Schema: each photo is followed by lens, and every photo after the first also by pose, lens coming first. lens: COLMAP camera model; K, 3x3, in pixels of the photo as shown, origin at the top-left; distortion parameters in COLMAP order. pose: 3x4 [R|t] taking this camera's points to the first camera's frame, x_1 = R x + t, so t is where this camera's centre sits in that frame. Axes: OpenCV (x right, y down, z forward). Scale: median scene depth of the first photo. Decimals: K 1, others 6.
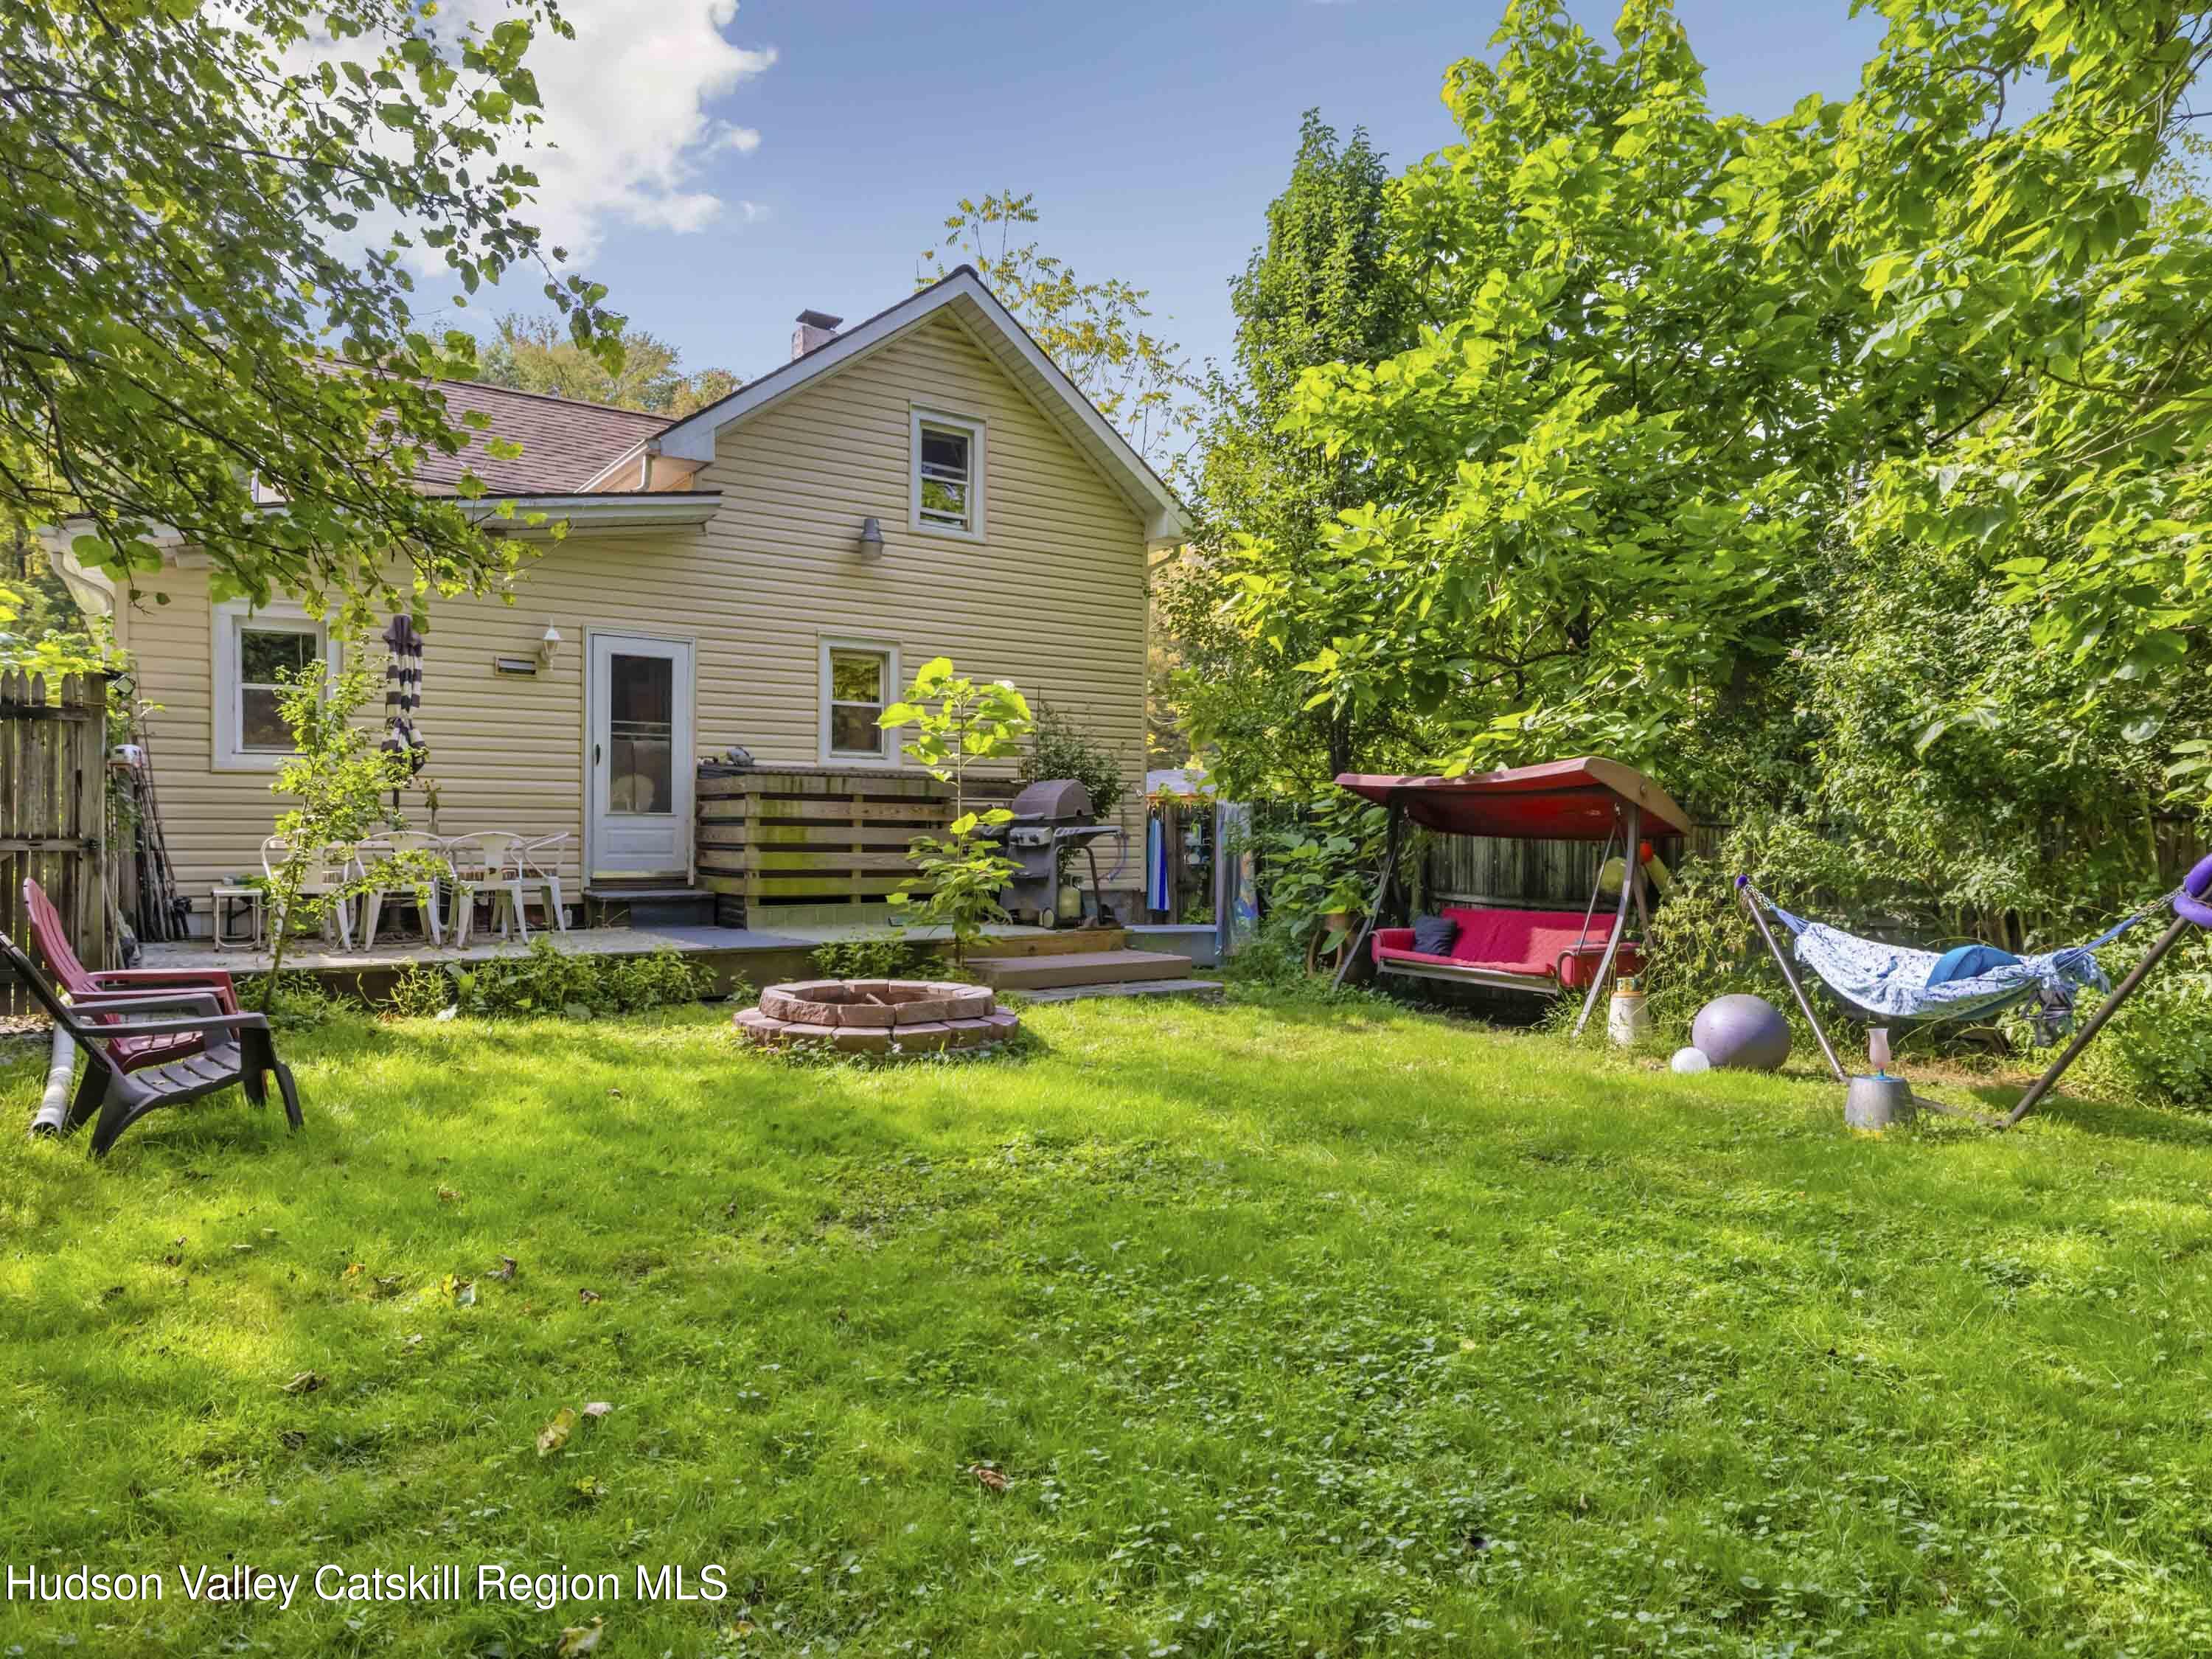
lens RADIAL K [[1348.6, 0, 1100.5], [0, 1348.6, 836.8], [0, 0, 1]] dist [0.001430, -0.002066]
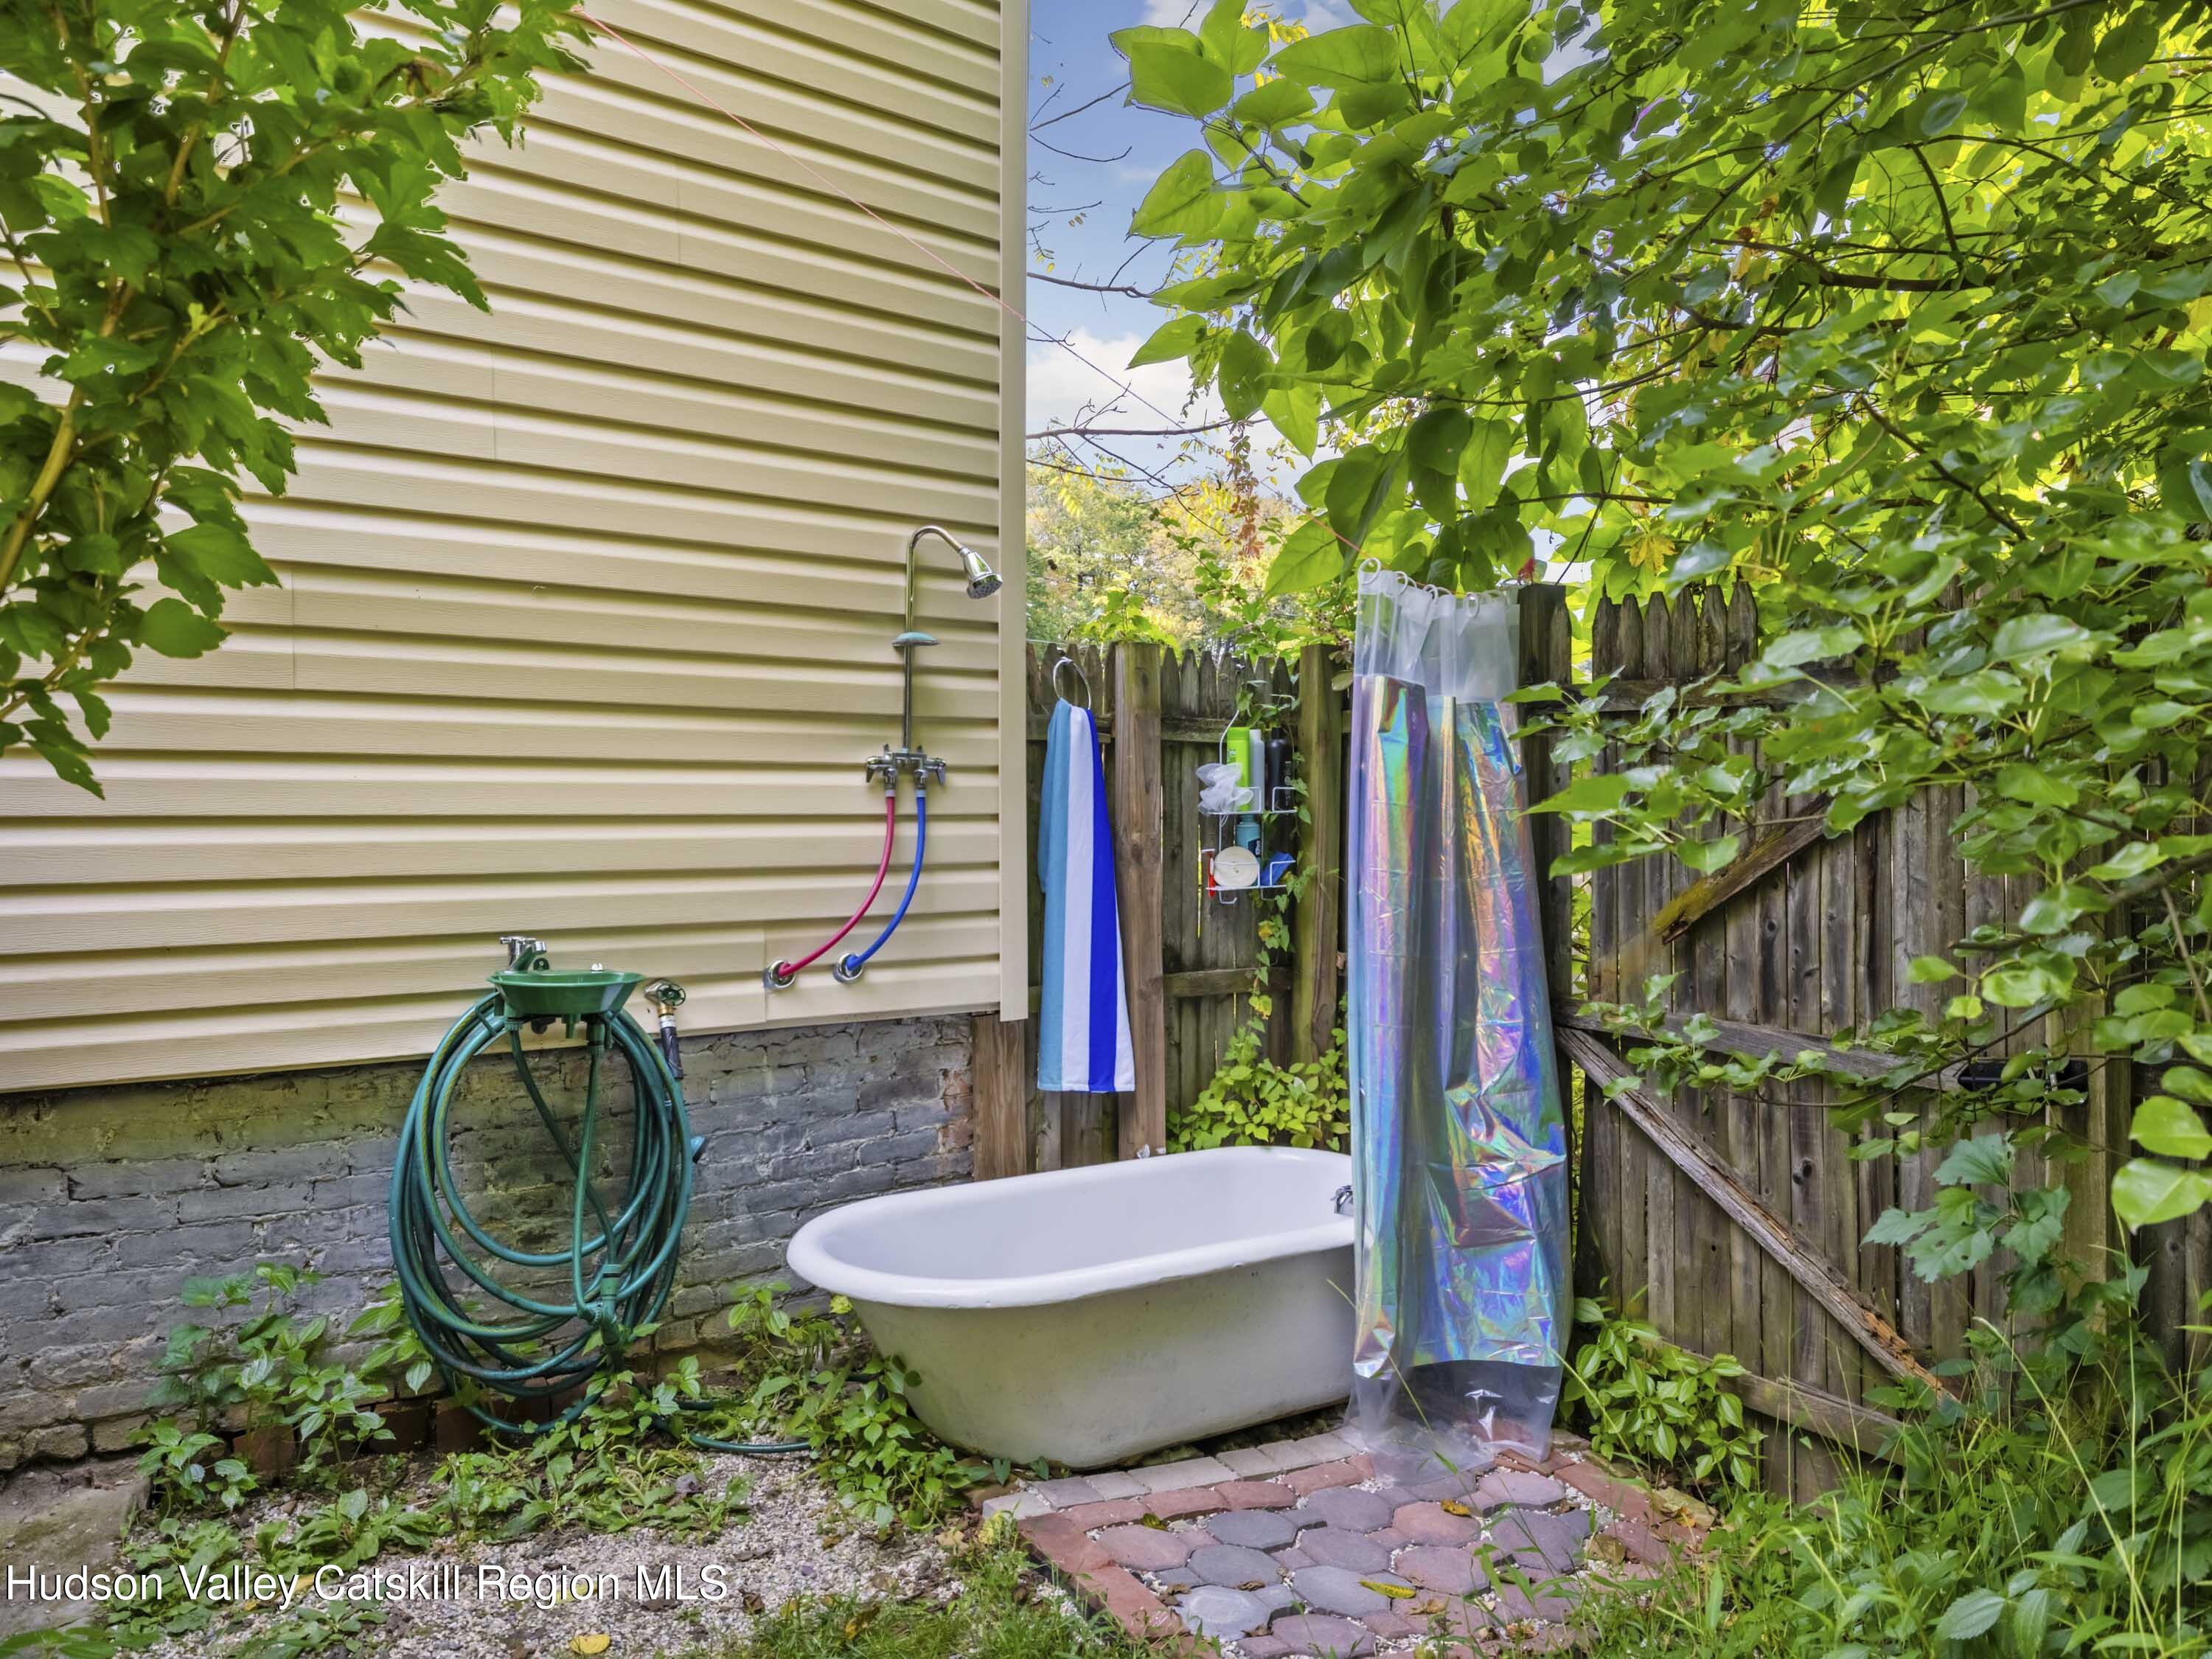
lens RADIAL K [[1401.0, 0, 1106.6], [0, 1401.0, 826.2], [0, 0, 1]] dist [-0.005152, 0.000594]
pose [[0.999941, -0.008573, -0.006631, 0.062934], [0.008543, 0.999953, -0.004533, 0.012350], [0.006670, 0.004476, 0.999968, 0.989794]]
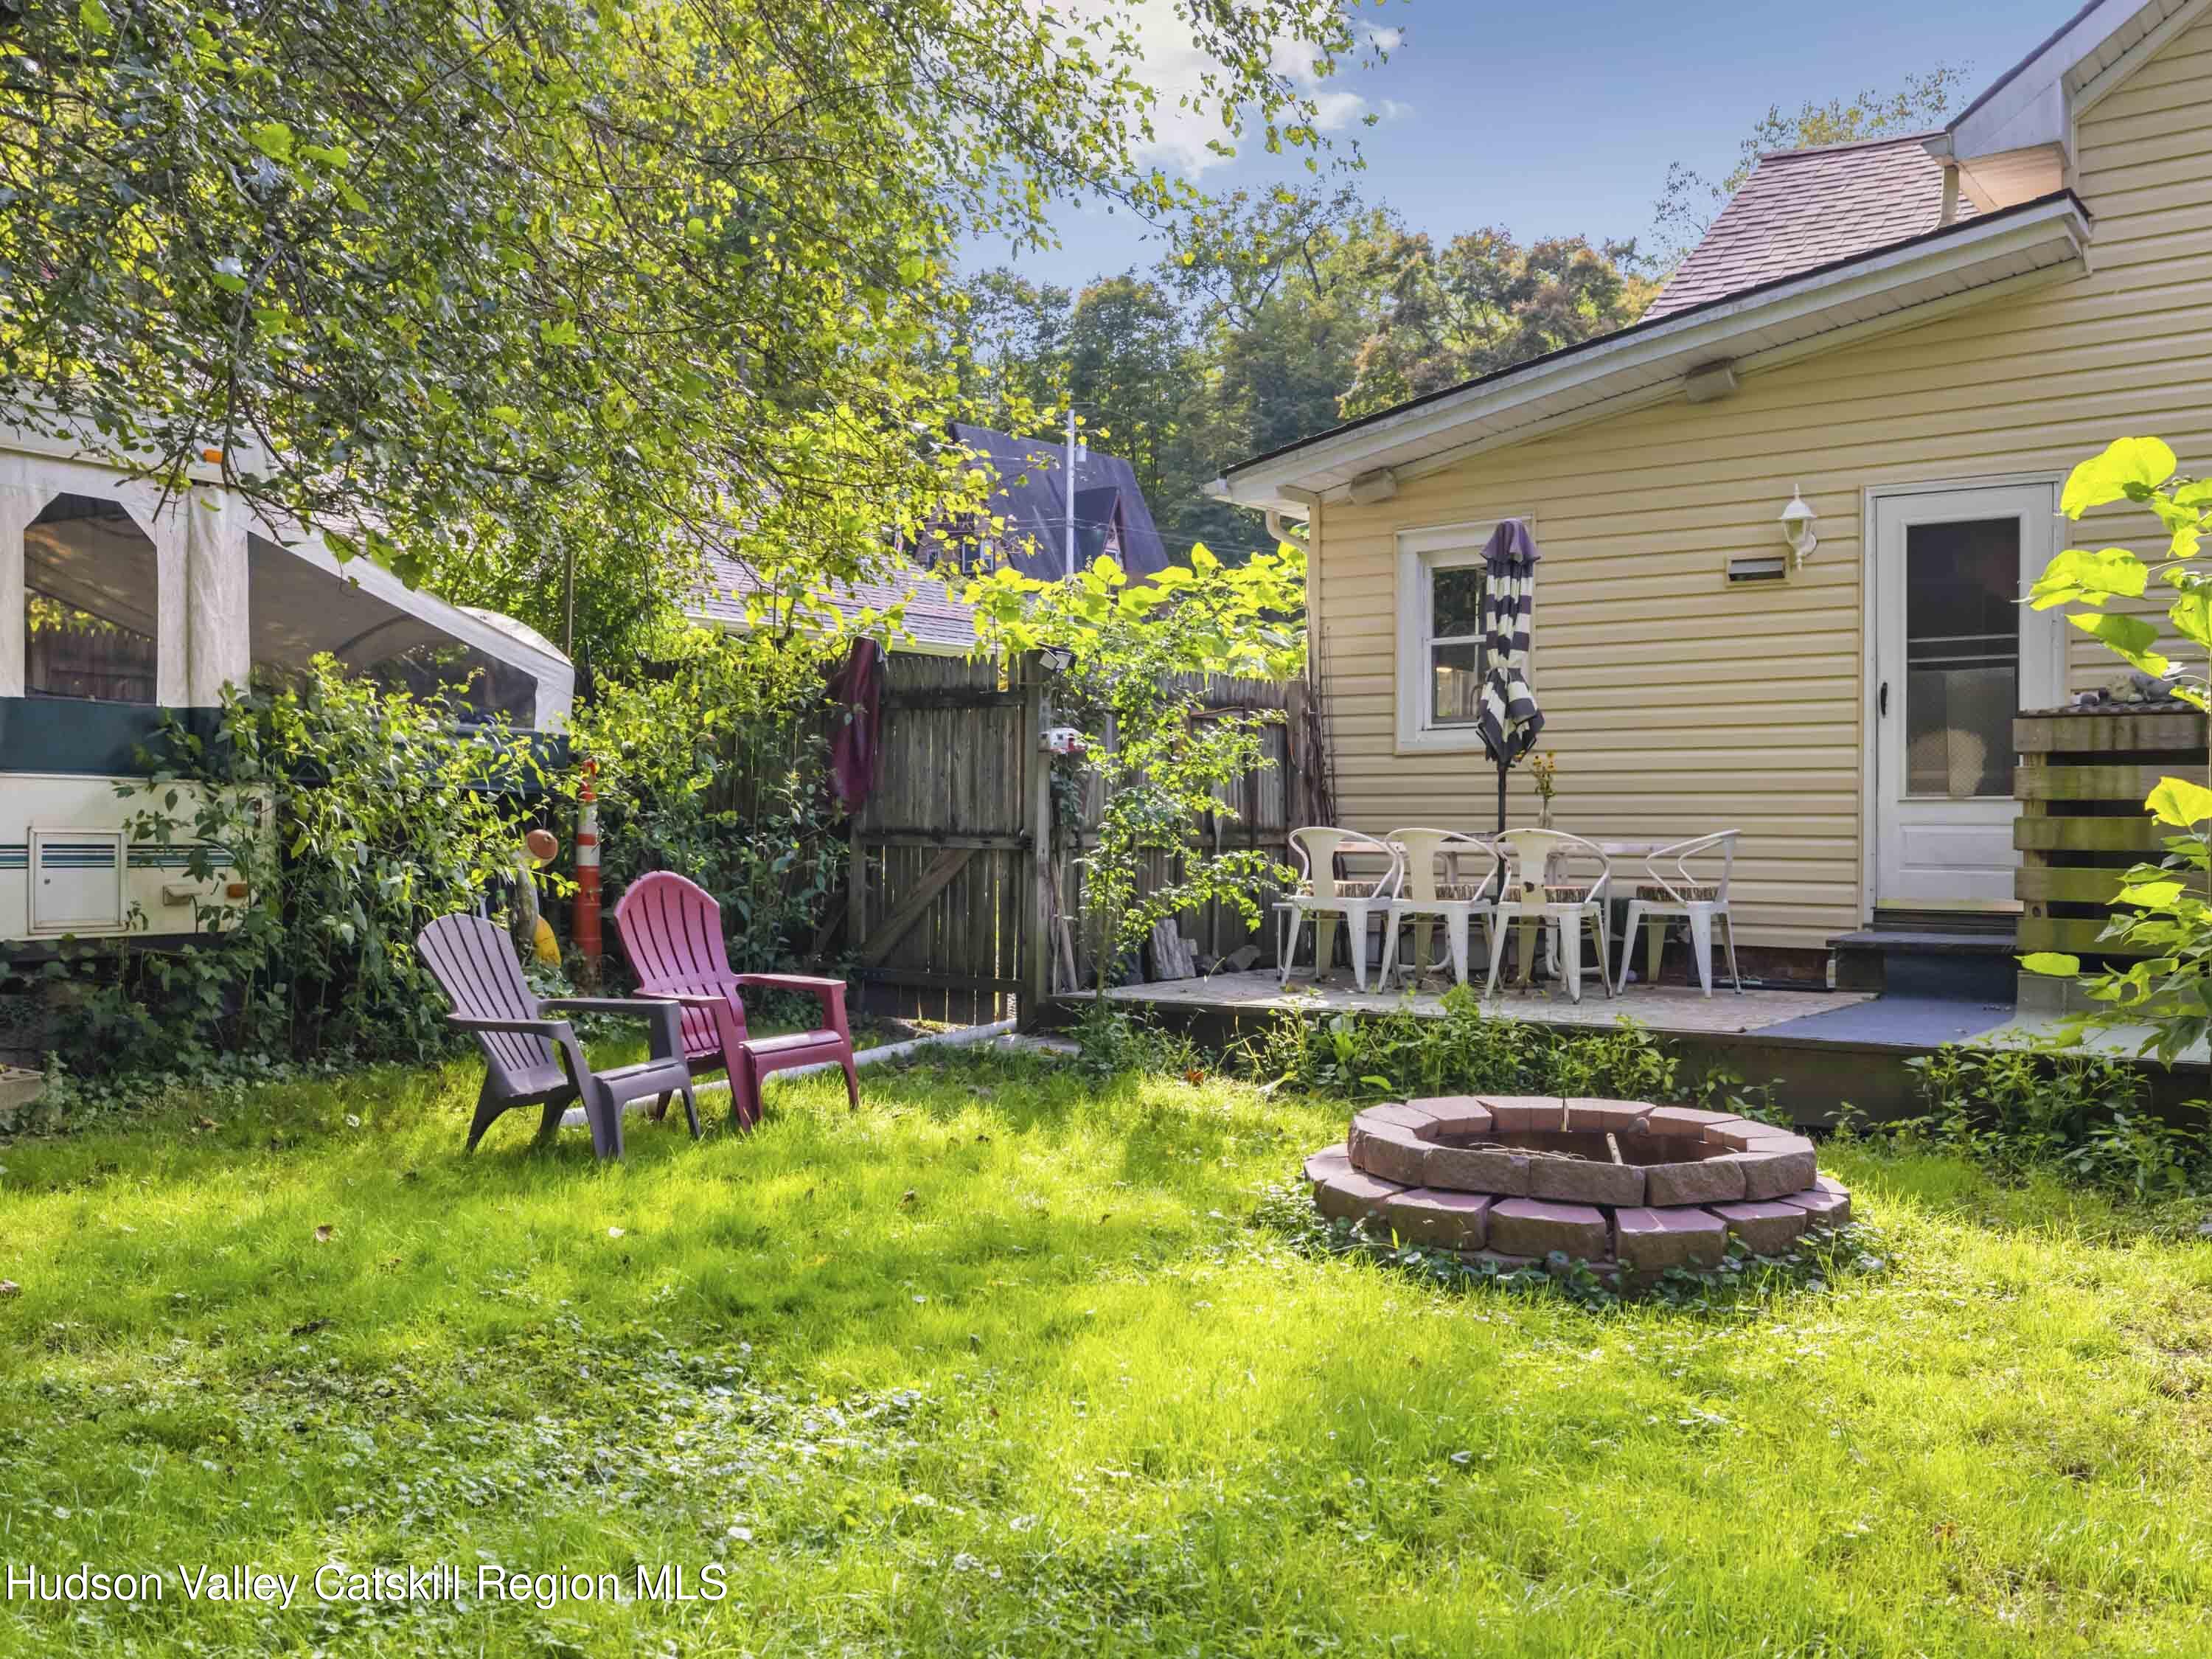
lens RADIAL K [[2002.7, 0, 1102.3], [0, 2002.7, 826.7], [0, 0, 1]] dist [-0.006526, 0.013786]
pose [[0.355086, -0.006459, -0.934811, 0.325492], [-0.005316, 0.999946, -0.008928, 0.004387], [0.934818, 0.008140, 0.355033, 0.371960]]
